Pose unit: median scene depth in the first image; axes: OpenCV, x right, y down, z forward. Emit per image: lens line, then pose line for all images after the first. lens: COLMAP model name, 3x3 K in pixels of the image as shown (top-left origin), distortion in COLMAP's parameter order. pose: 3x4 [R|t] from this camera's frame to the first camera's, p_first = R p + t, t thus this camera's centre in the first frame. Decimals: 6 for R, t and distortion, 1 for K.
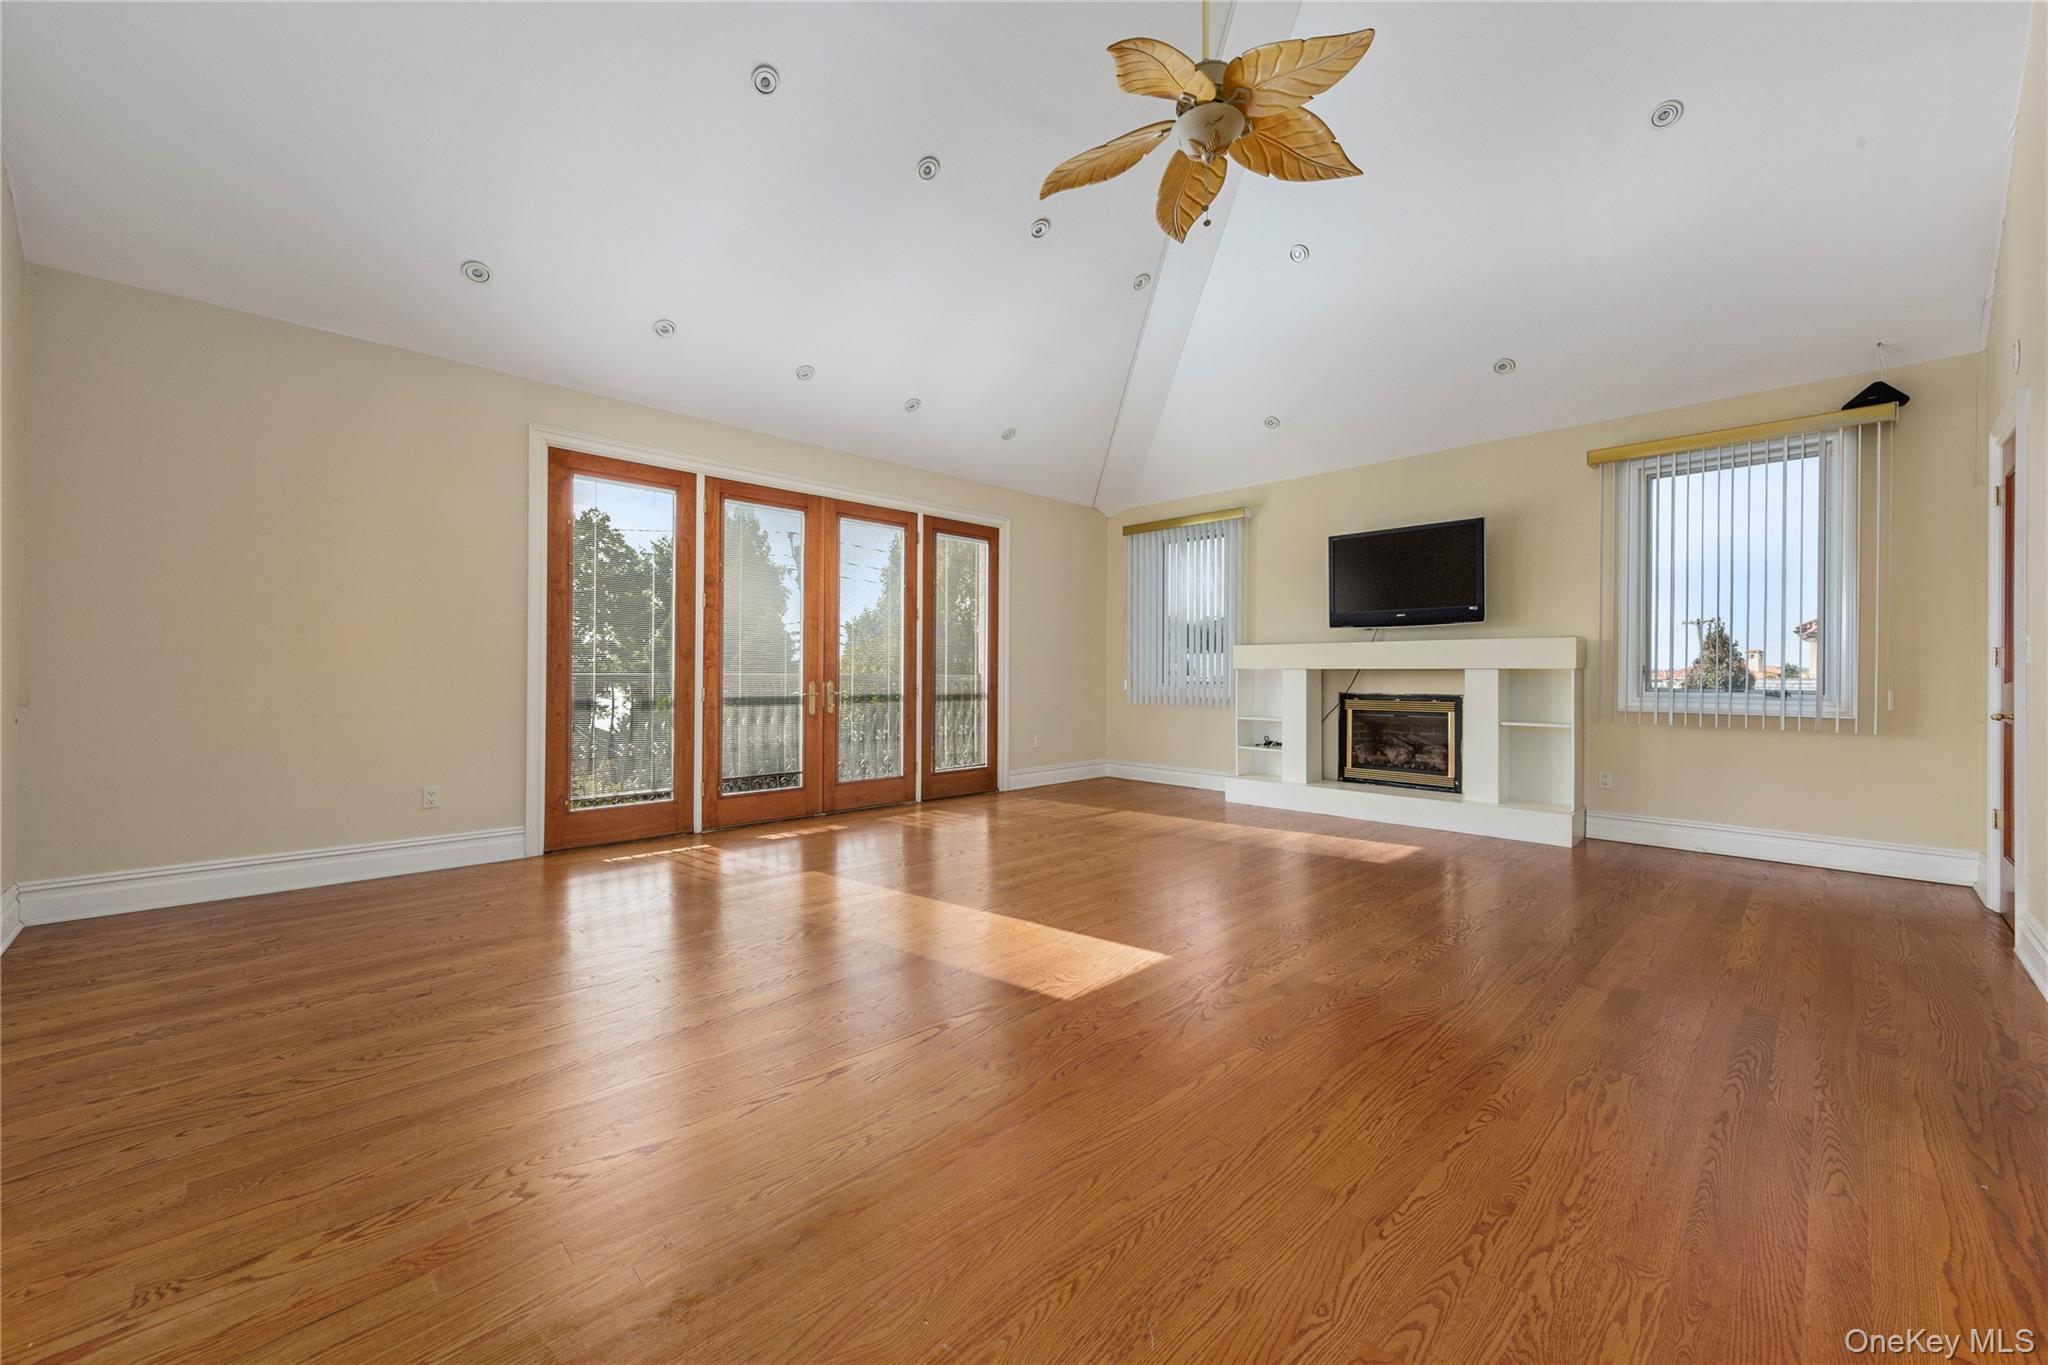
lens RADIAL K [[789.1, 0, 1020.8], [0, 789.1, 674.6], [0, 0, 1]] dist [0.003588, -0.000444]
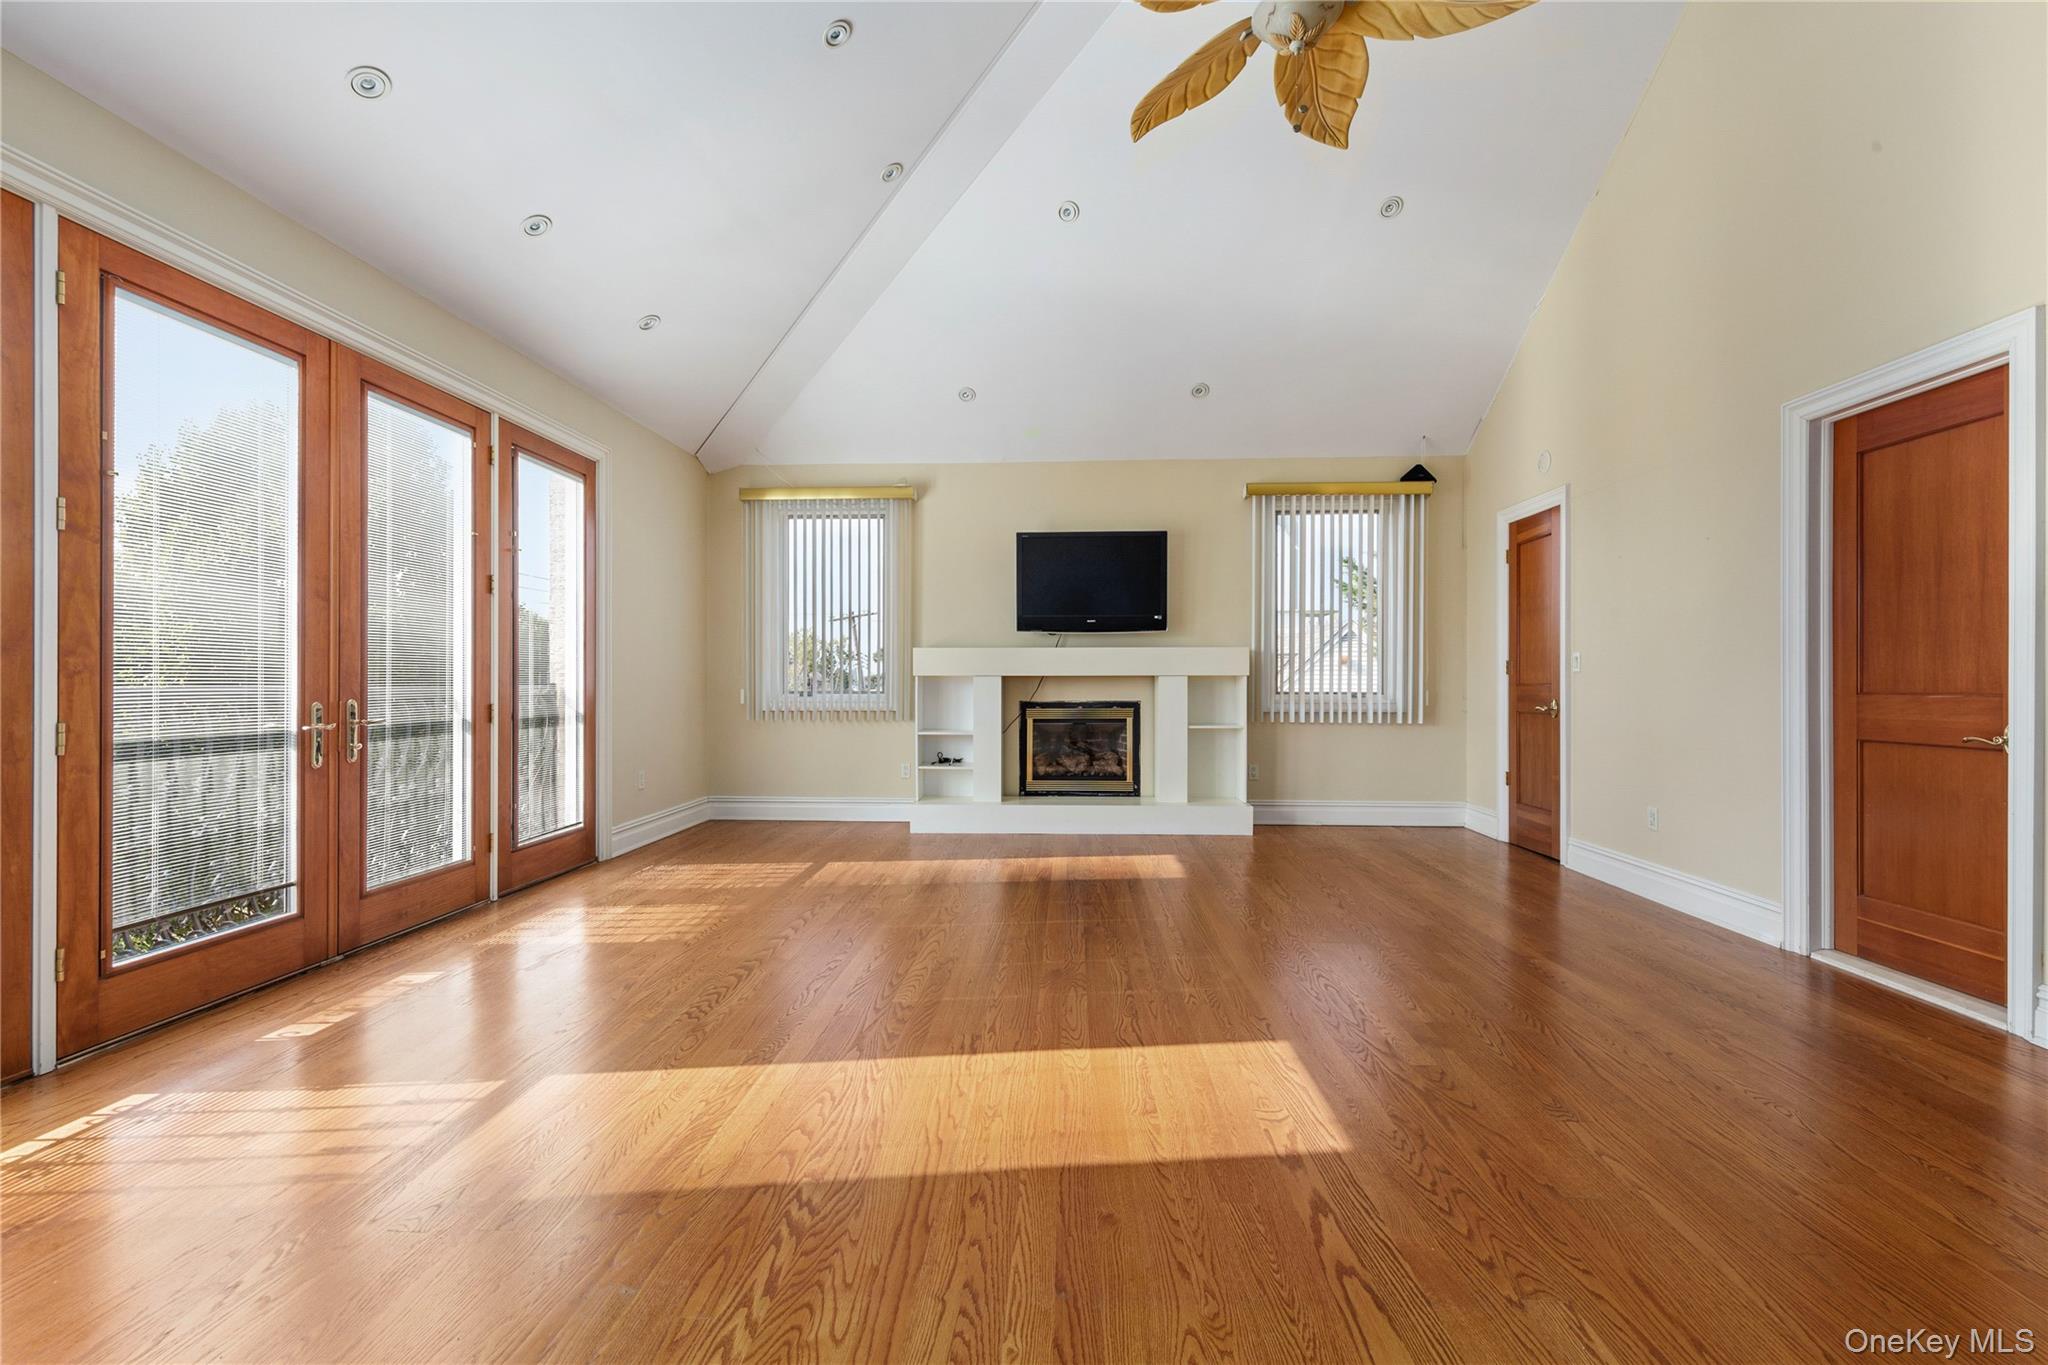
lens RADIAL K [[848.7, 0, 1025.3], [0, 848.7, 684.2], [0, 0, 1]] dist [0.004151, -0.000955]
pose [[0.735040, -0.007903, 0.677977, -0.289683], [0.005486, 0.999969, 0.005708, -0.003016], [-0.678001, -0.000476, 0.735061, 0.278520]]
